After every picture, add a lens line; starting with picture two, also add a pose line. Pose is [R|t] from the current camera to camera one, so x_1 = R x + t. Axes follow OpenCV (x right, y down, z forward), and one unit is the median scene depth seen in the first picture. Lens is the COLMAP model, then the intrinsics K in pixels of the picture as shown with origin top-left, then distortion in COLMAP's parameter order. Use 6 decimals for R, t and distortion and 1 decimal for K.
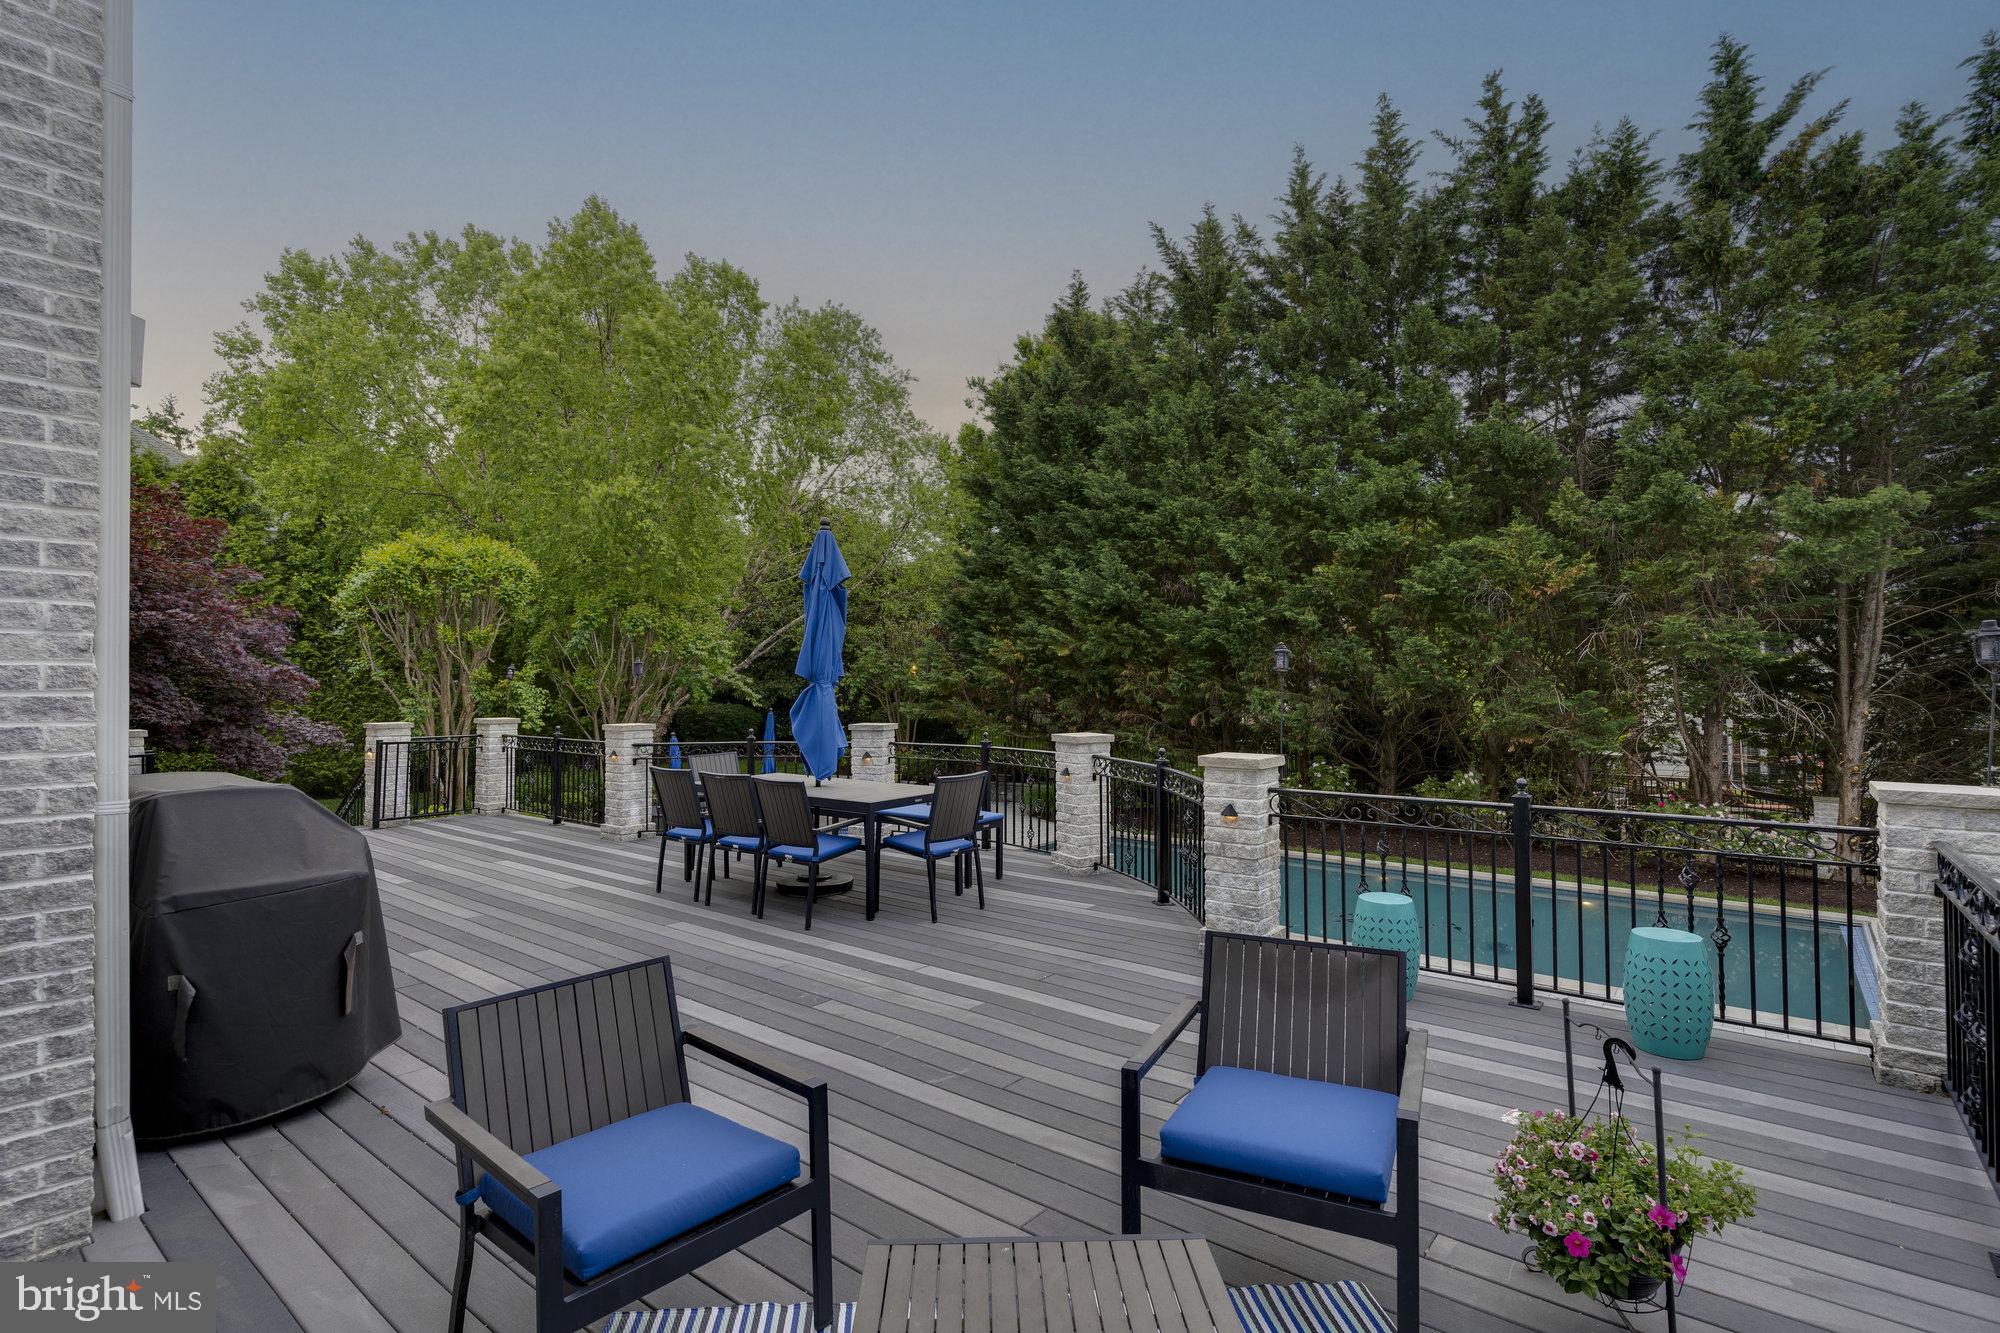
lens RADIAL K [[941.1, 0, 1000.0], [0, 941.1, 666.5], [0, 0, 1]] dist [-0.016281, 0.005926]
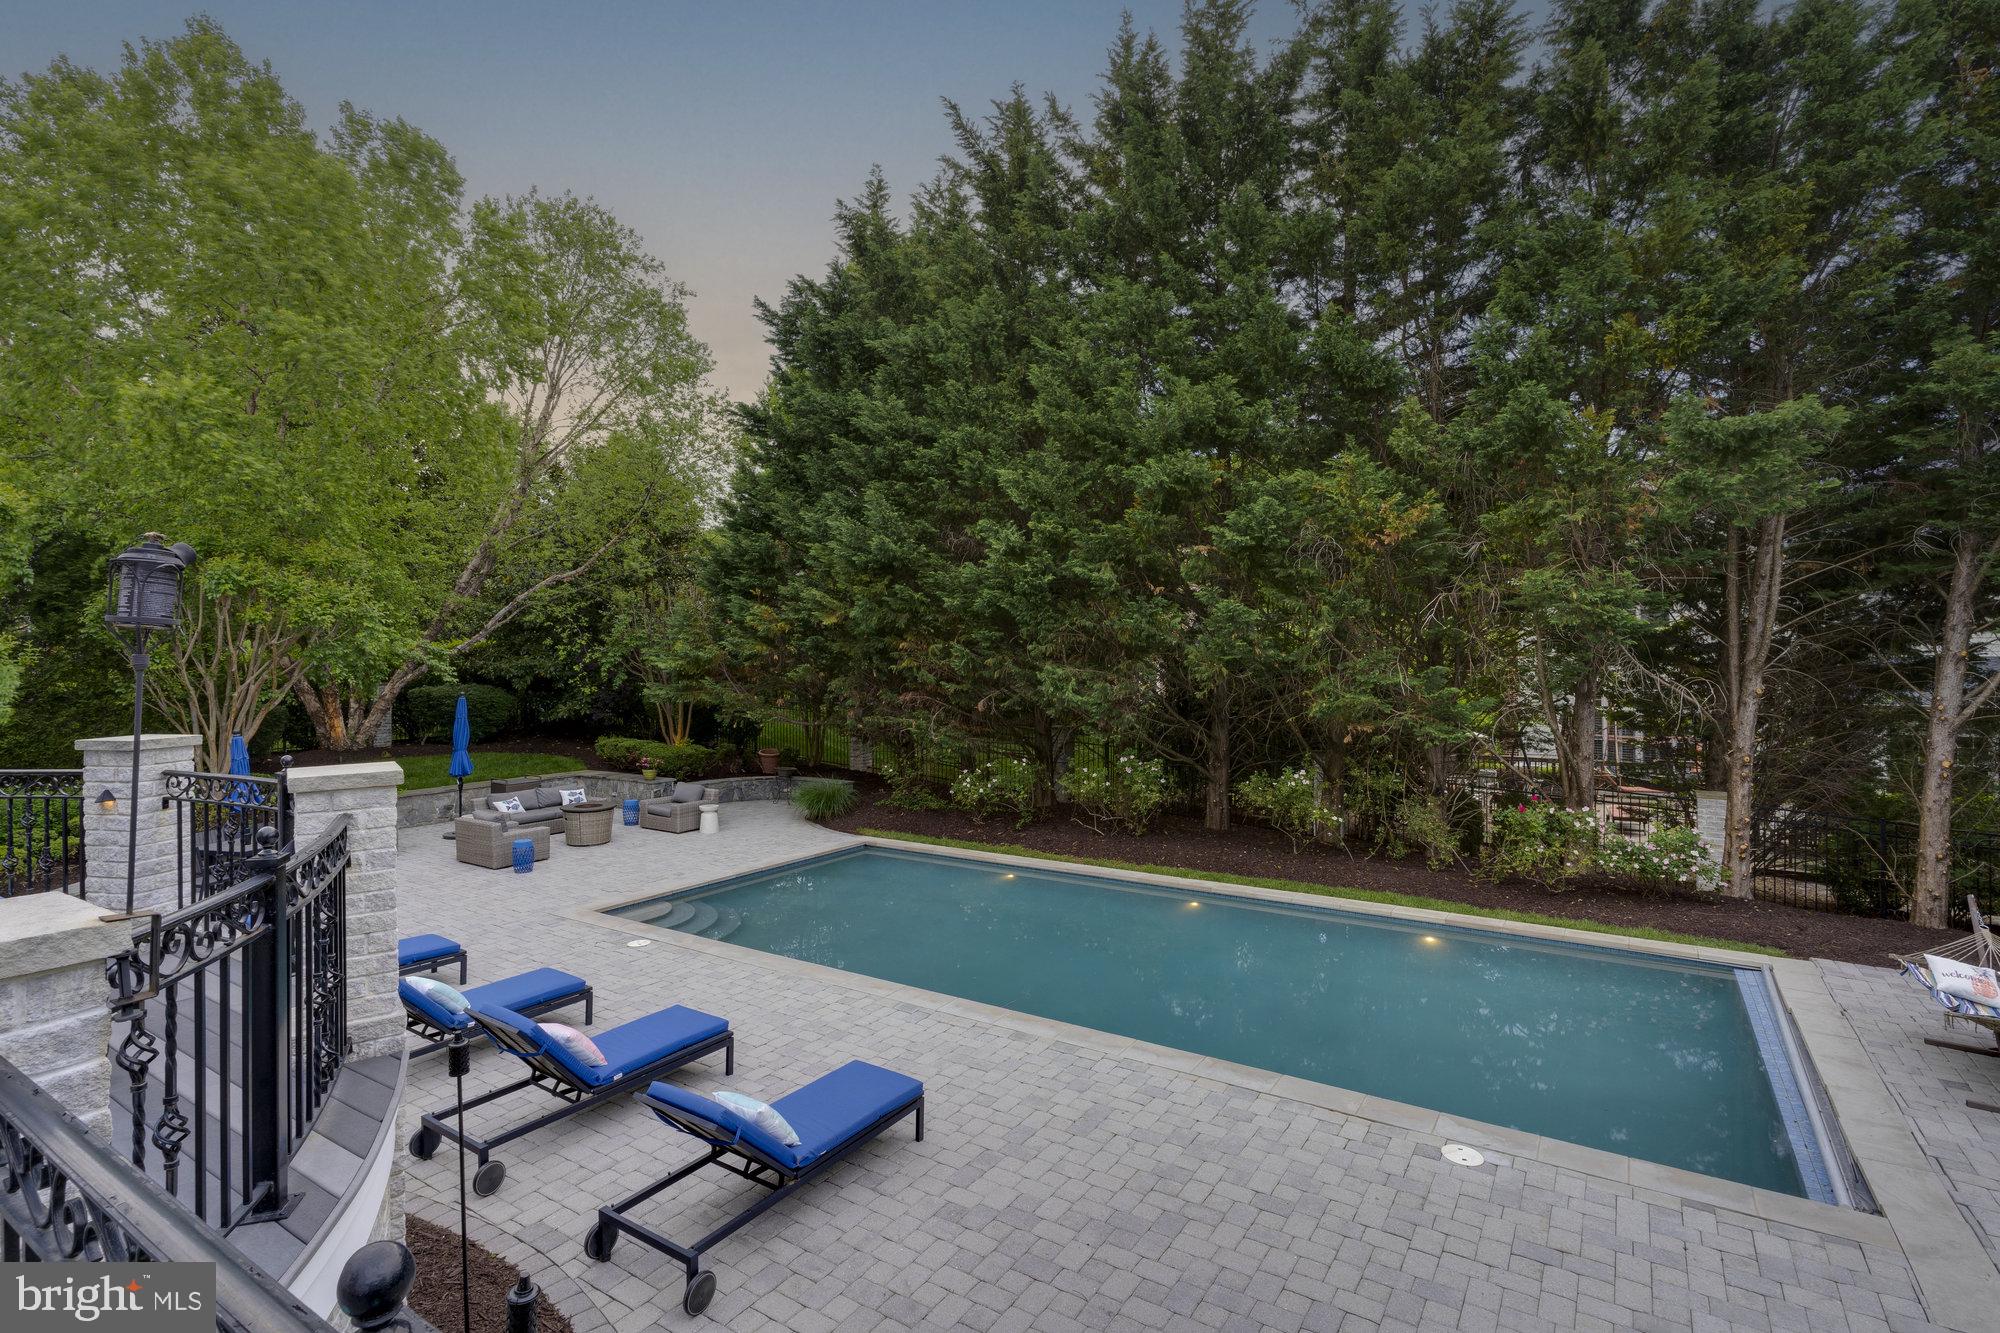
lens RADIAL K [[947.1, 0, 1007.0], [0, 947.1, 648.4], [0, 0, 1]] dist [0.000098, 0.000360]
pose [[0.995010, -0.003685, 0.099704, 0.159930], [0.002797, 0.999955, 0.009045, 0.001929], [-0.099732, -0.008721, 0.994976, 0.202382]]
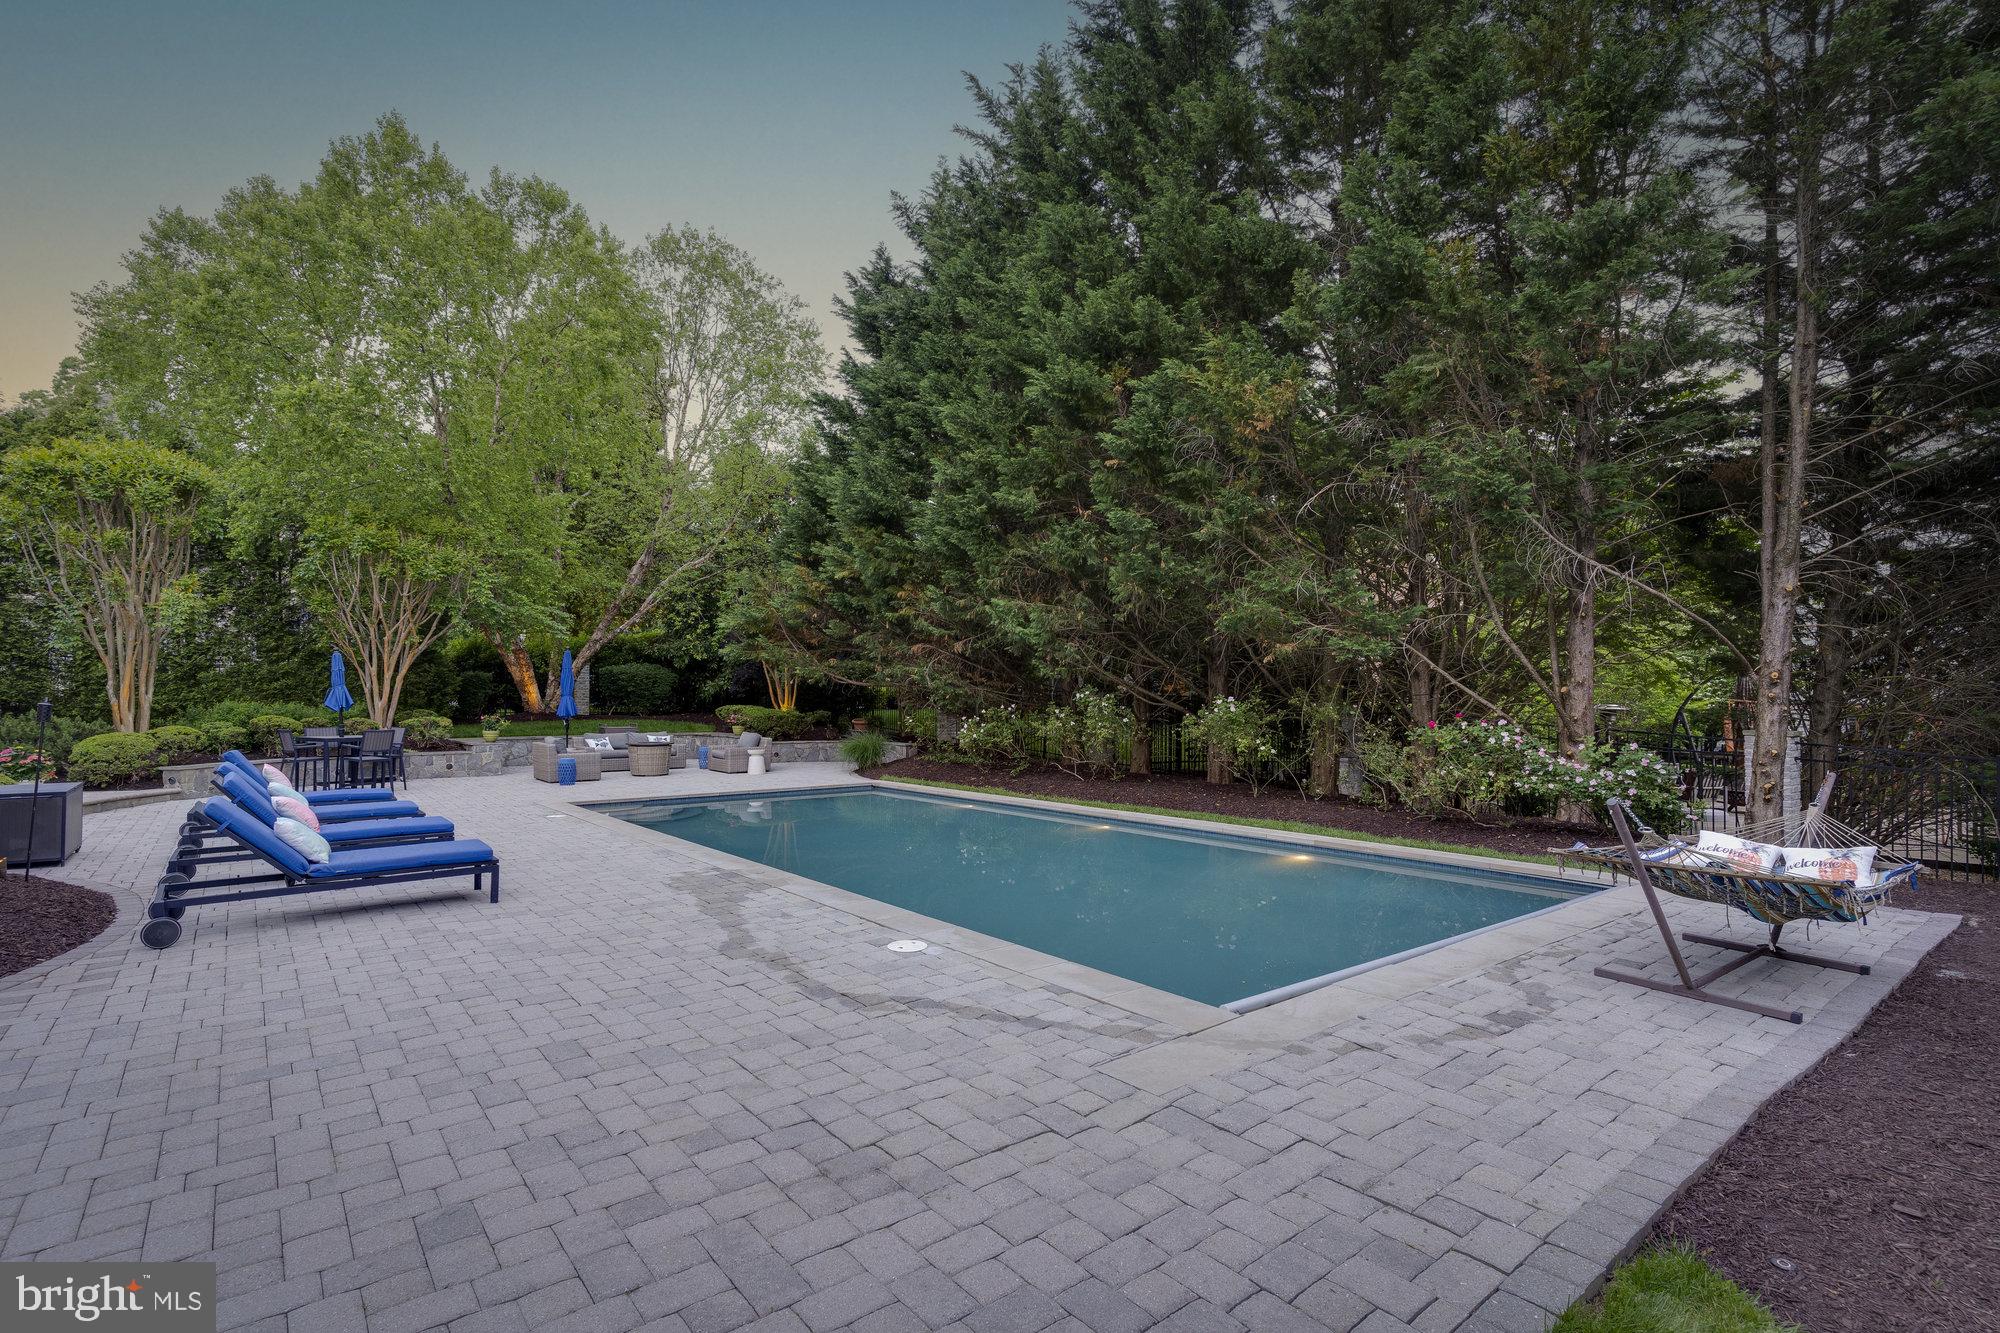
lens RADIAL K [[951.1, 0, 1009.2], [0, 951.1, 673.5], [0, 0, 1]] dist [0.001186, 0.000200]
pose [[0.977527, -0.004832, -0.210755, 0.465756], [0.002955, 0.999953, -0.009219, 0.098059], [0.210790, 0.008389, 0.977495, 0.207889]]
